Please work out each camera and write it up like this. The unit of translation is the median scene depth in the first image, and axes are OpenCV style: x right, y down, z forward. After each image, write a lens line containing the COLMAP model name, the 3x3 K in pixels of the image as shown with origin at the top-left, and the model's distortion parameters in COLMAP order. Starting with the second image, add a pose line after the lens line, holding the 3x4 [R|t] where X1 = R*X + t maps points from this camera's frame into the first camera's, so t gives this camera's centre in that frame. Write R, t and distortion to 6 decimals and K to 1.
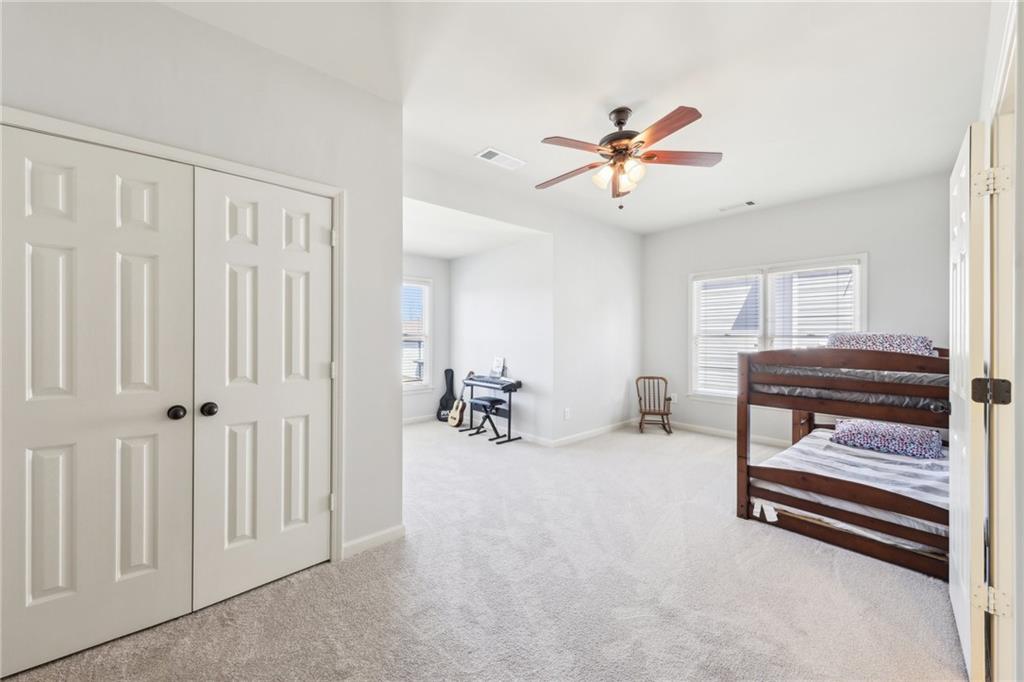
lens RADIAL K [[395.2, 0, 510.0], [0, 395.2, 337.4], [0, 0, 1]] dist [0.001986, 0.000351]
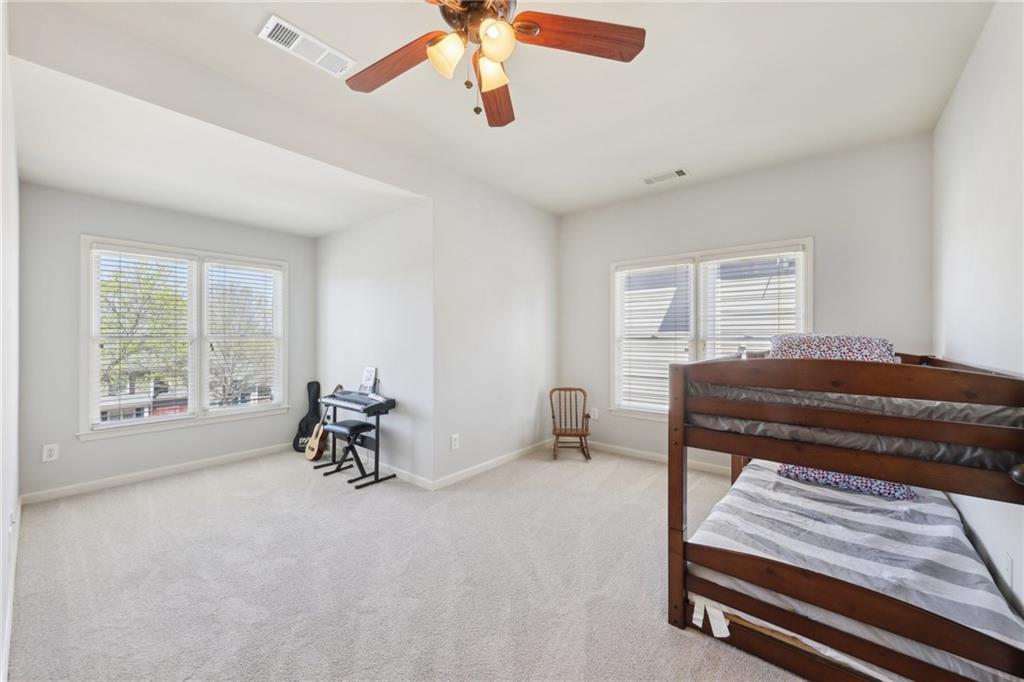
lens RADIAL K [[395.2, 0, 512.2], [0, 395.2, 337.4], [0, 0, 1]] dist [0.001986, 0.000351]
pose [[0.987660, 0.000607, 0.156615, 0.172639], [0.000167, 0.999988, -0.004930, -0.001665], [-0.156616, 0.004895, 0.987647, 0.312564]]
